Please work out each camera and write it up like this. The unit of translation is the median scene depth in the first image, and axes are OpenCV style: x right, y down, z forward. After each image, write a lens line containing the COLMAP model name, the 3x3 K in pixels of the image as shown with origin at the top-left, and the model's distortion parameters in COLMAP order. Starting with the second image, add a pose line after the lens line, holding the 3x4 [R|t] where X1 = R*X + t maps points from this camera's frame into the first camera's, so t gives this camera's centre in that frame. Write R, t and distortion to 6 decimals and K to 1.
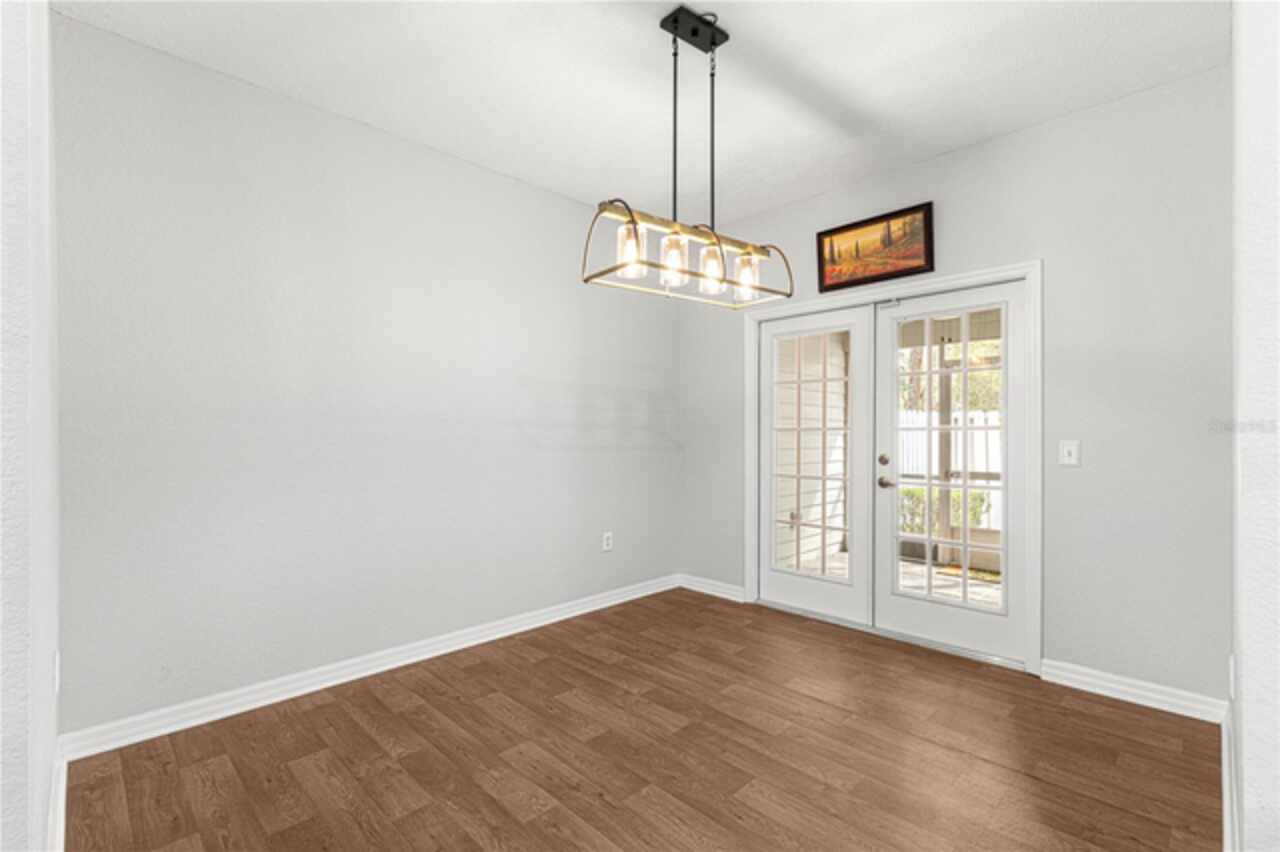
lens RADIAL K [[580.3, 0, 640.7], [0, 580.3, 431.0], [0, 0, 1]] dist [0.017111, -0.000145]
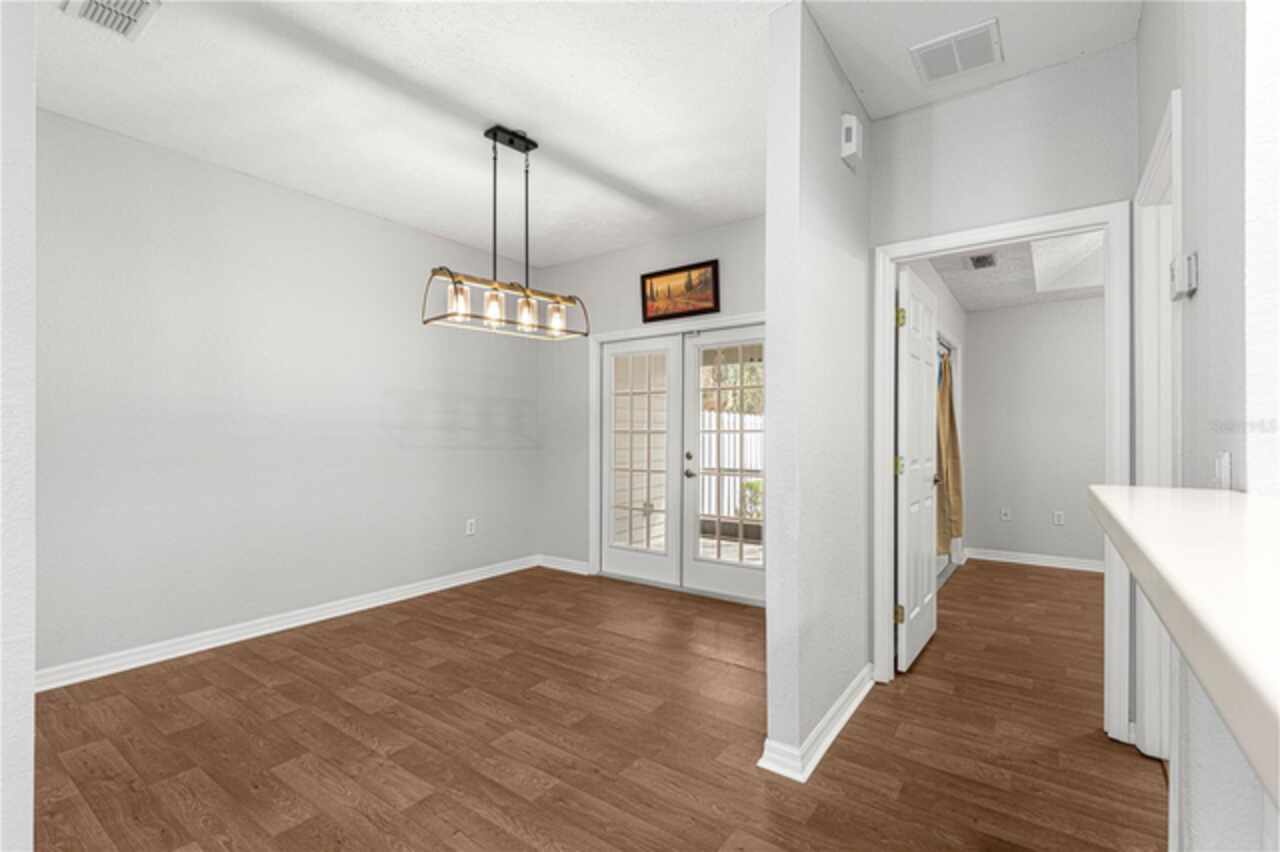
lens RADIAL K [[572.4, 0, 636.4], [0, 572.4, 433.1], [0, 0, 1]] dist [0.017711, 0.000593]
pose [[0.987542, -0.000592, 0.157355, 0.125889], [0.000330, 0.999999, 0.001690, -0.003128], [-0.157356, -0.001617, 0.987541, -0.275678]]
